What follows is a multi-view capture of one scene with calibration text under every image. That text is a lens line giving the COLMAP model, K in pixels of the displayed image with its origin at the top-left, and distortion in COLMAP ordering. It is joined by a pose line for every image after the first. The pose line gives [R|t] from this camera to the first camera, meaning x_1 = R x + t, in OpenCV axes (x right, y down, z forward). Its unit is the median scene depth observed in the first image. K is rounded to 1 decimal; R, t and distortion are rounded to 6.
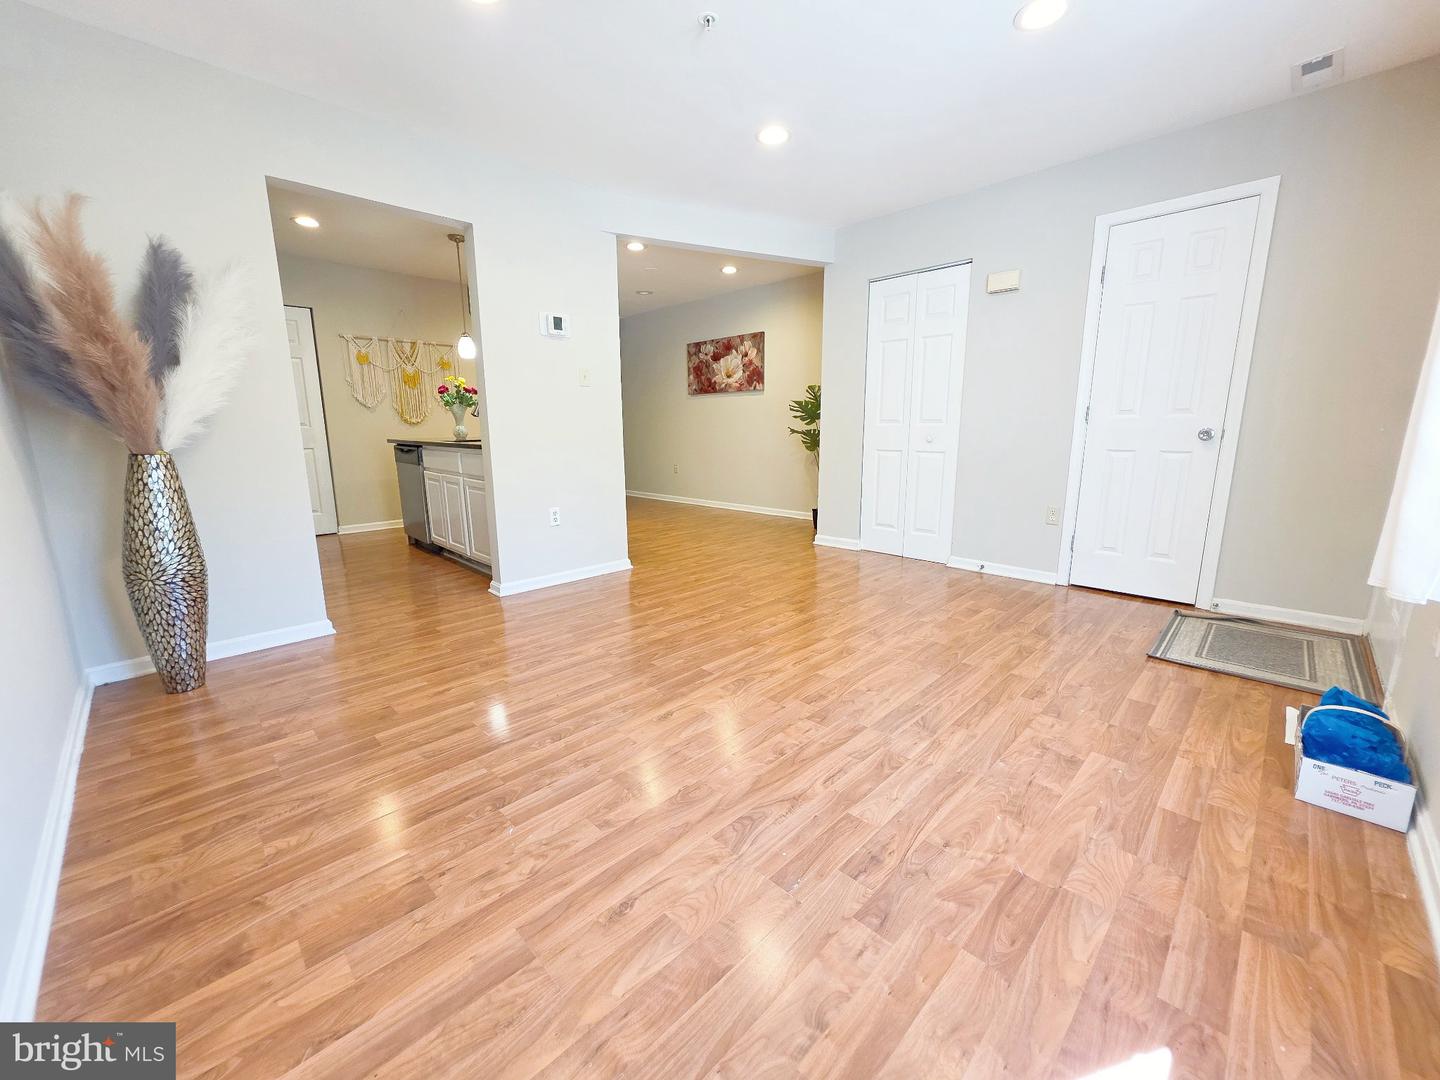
lens RADIAL K [[577.3, 0, 719.6], [0, 577.3, 532.6], [0, 0, 1]] dist [0.001546, 0.000044]
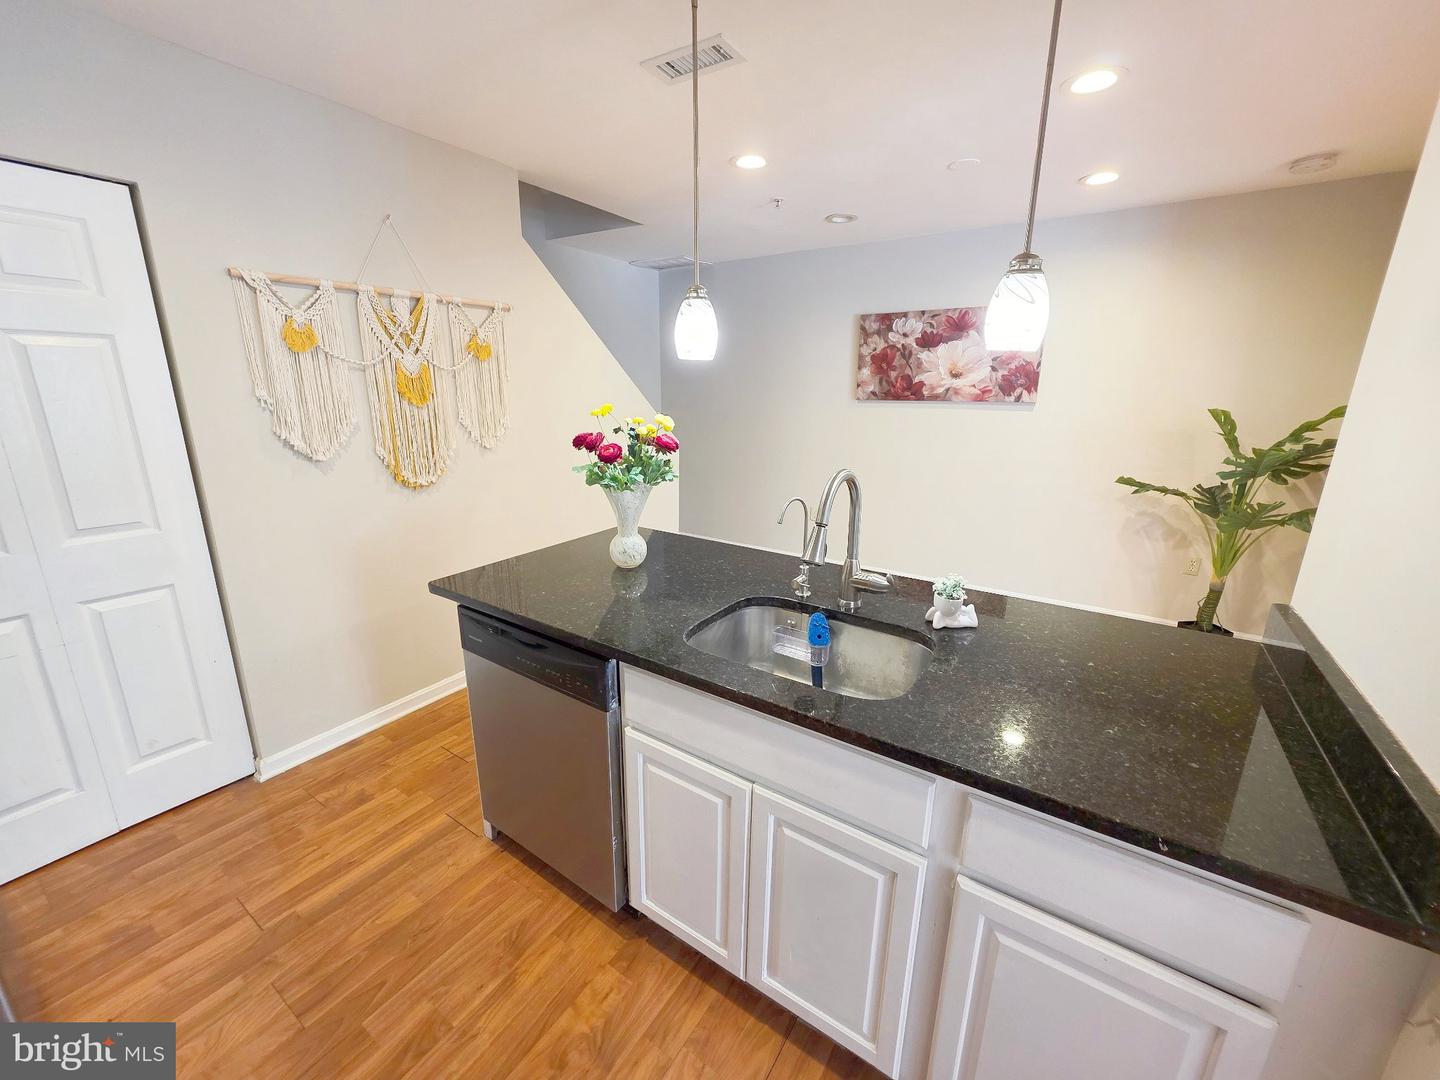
lens RADIAL K [[577.3, 0, 719.6], [0, 577.3, 532.6], [0, 0, 1]] dist [0.001546, 0.000044]
pose [[0.980029, -0.036423, 0.195493, -0.352715], [0.022959, 0.997233, 0.070699, -0.160609], [-0.197527, -0.064798, 0.978153, 0.467011]]
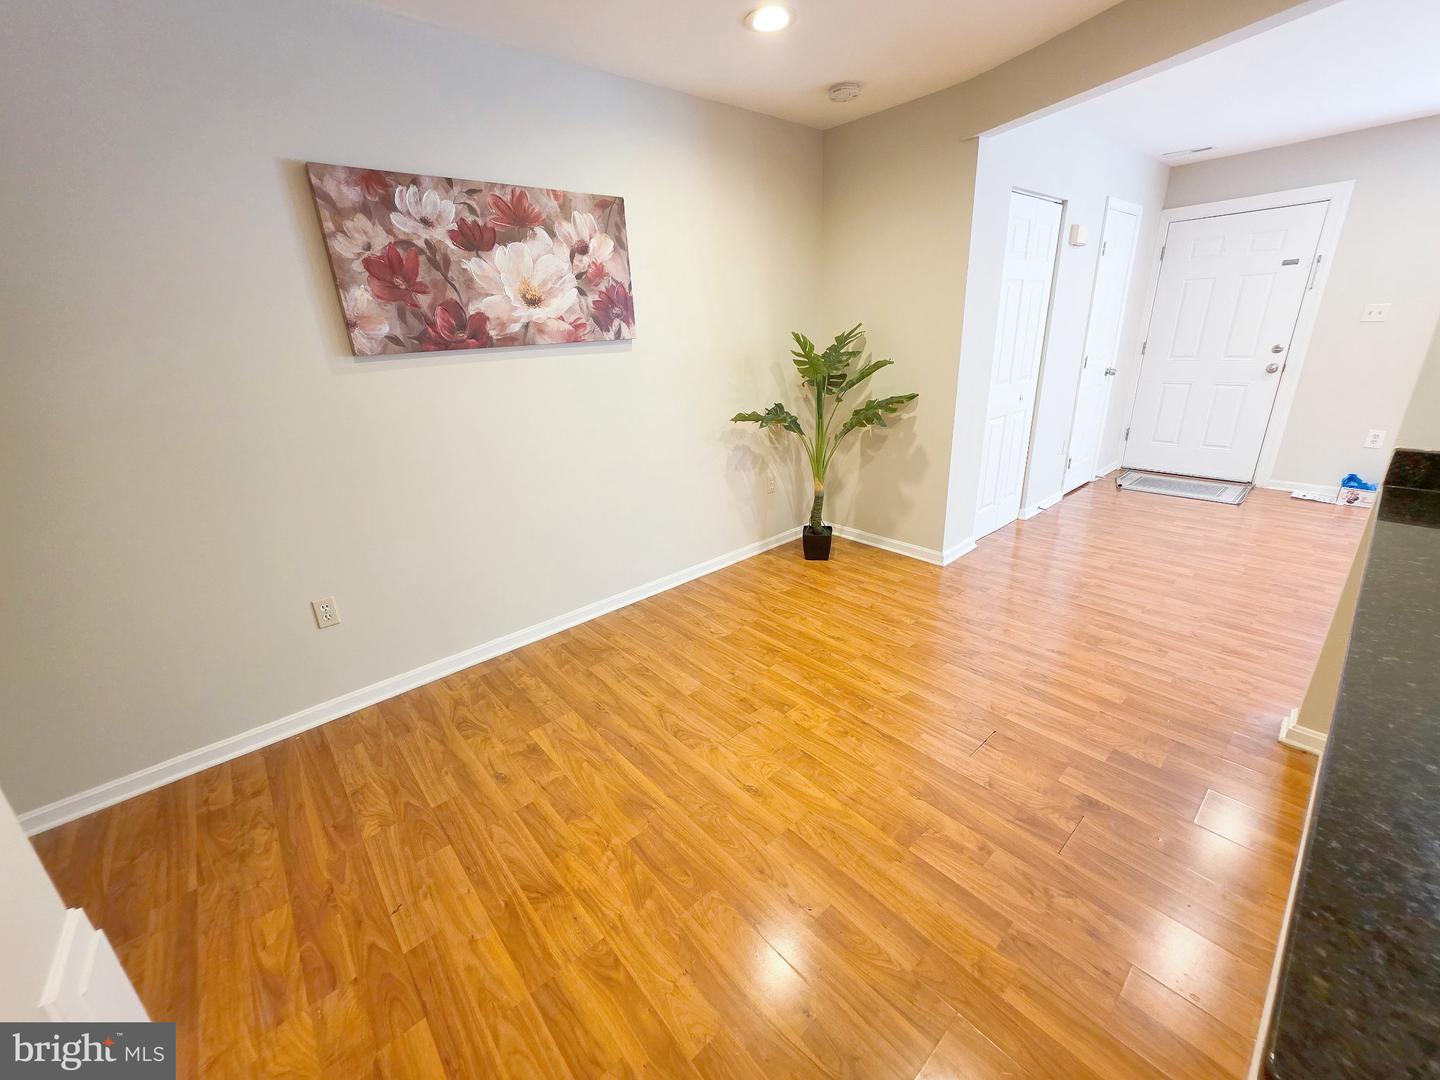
lens RADIAL K [[577.3, 0, 719.6], [0, 577.3, 532.6], [0, 0, 1]] dist [0.001546, 0.000044]
pose [[0.058072, -0.325975, 0.943593, -0.382085], [0.229165, 0.924301, 0.305207, -0.224872], [-0.971654, 0.198514, 0.128379, 0.886625]]
